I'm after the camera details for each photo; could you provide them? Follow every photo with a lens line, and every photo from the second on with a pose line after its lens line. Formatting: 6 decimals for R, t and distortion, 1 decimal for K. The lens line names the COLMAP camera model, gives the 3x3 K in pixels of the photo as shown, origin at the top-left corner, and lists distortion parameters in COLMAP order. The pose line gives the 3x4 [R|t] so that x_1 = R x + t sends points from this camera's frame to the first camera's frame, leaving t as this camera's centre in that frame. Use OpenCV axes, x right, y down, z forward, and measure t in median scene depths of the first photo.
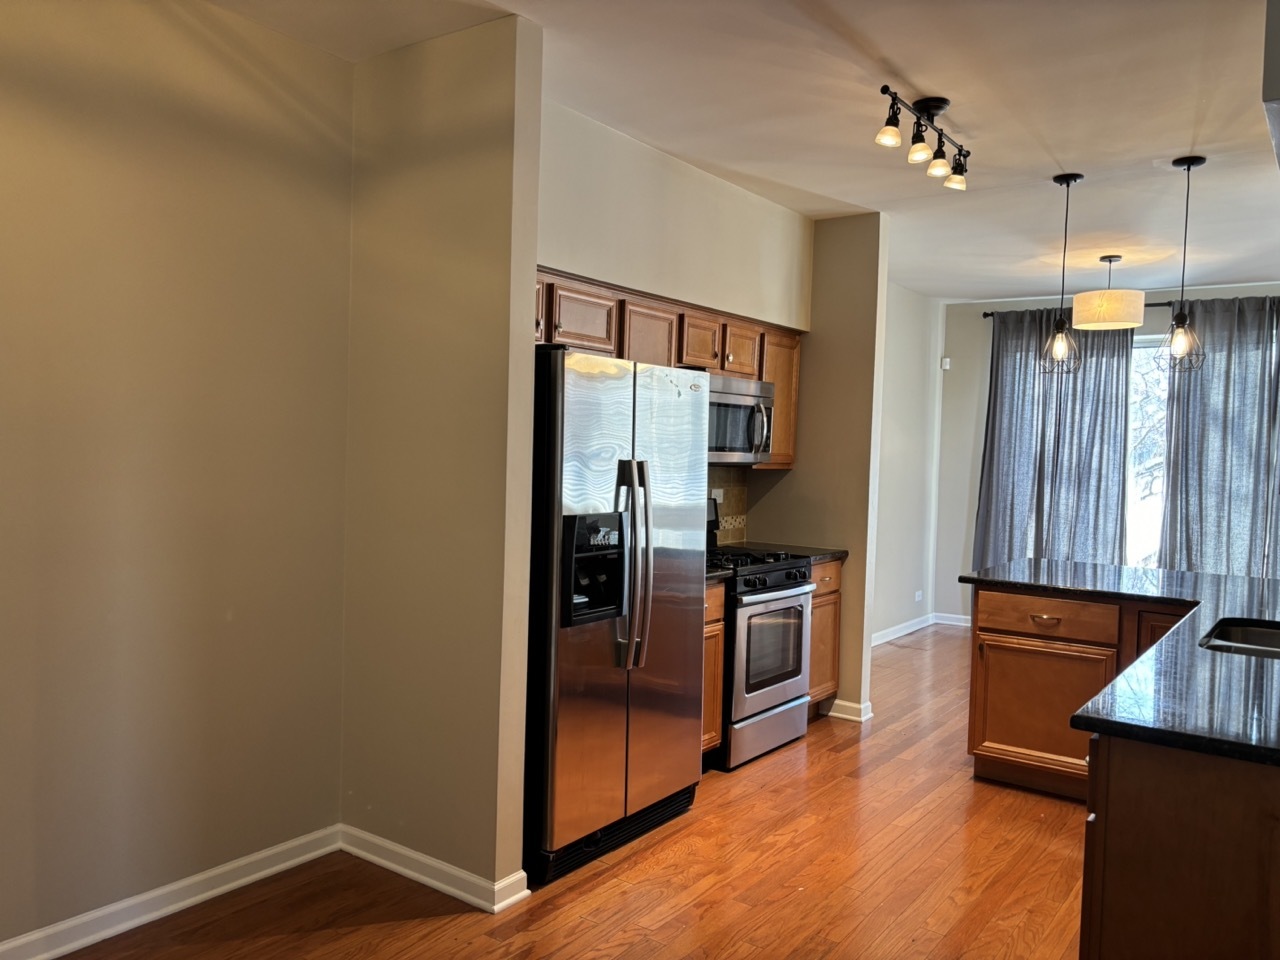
lens RADIAL K [[963.2, 0, 642.9], [0, 963.2, 474.8], [0, 0, 1]] dist [0.035555, -0.048579]
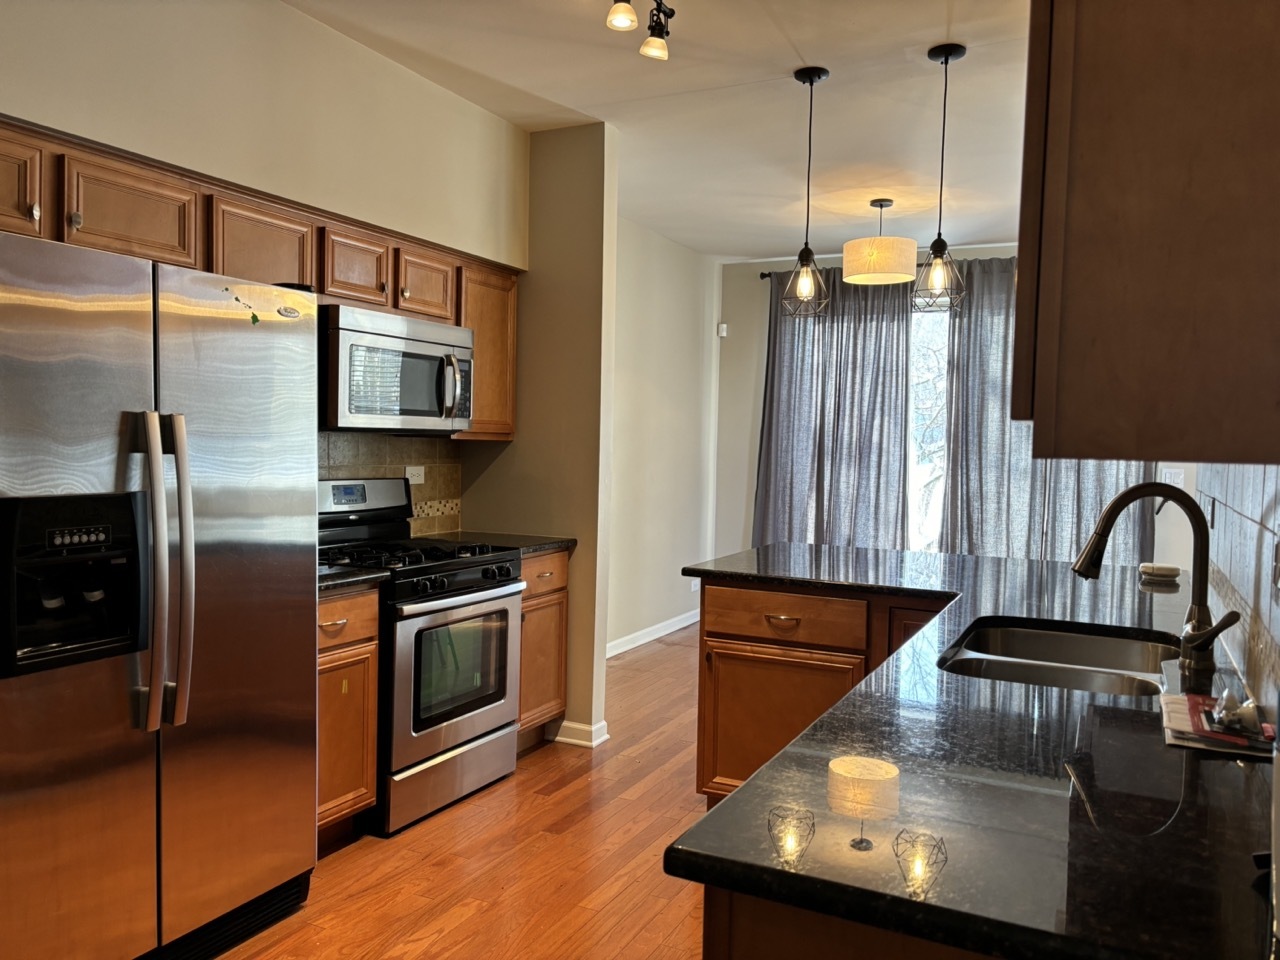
lens RADIAL K [[963.2, 0, 647.2], [0, 963.2, 470.9], [0, 0, 1]] dist [0.035555, -0.048579]
pose [[0.984949, -0.012044, 0.172428, 0.142244], [0.010766, 0.999907, 0.008343, 0.015785], [-0.172512, -0.006361, 0.984987, 0.199267]]
